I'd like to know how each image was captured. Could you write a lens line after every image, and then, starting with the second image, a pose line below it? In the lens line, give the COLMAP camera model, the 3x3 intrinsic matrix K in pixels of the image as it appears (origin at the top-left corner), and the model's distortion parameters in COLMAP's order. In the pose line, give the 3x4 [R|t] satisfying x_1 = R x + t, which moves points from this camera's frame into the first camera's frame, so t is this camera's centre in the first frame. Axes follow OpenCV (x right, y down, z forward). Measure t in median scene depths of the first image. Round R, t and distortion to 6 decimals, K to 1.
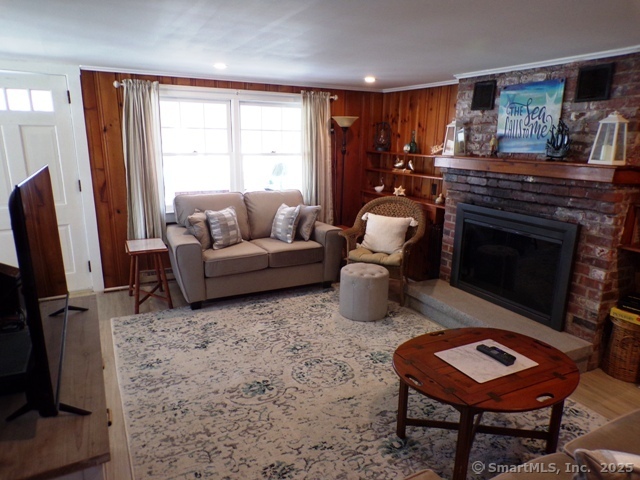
lens RADIAL K [[435.8, 0, 317.4], [0, 435.8, 242.6], [0, 0, 1]] dist [0.001881, 0.013467]
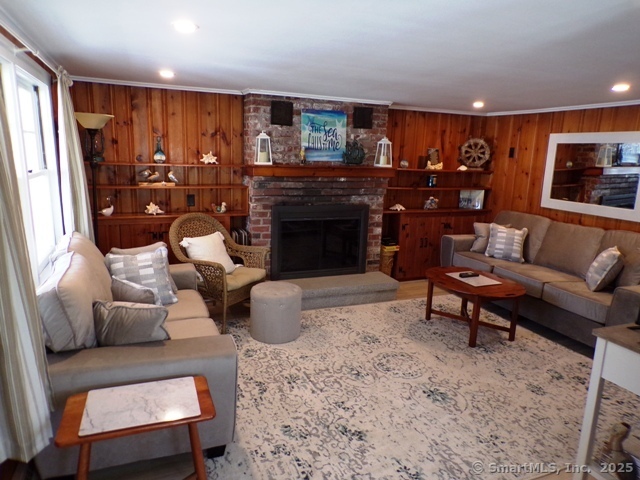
lens RADIAL K [[435.8, 0, 317.6], [0, 435.8, 240.3], [0, 0, 1]] dist [0.001881, 0.013467]
pose [[0.090928, -0.220371, 0.971169, -0.923224], [0.200017, 0.959377, 0.198968, -0.247315], [-0.975564, 0.176159, 0.131313, 0.902462]]
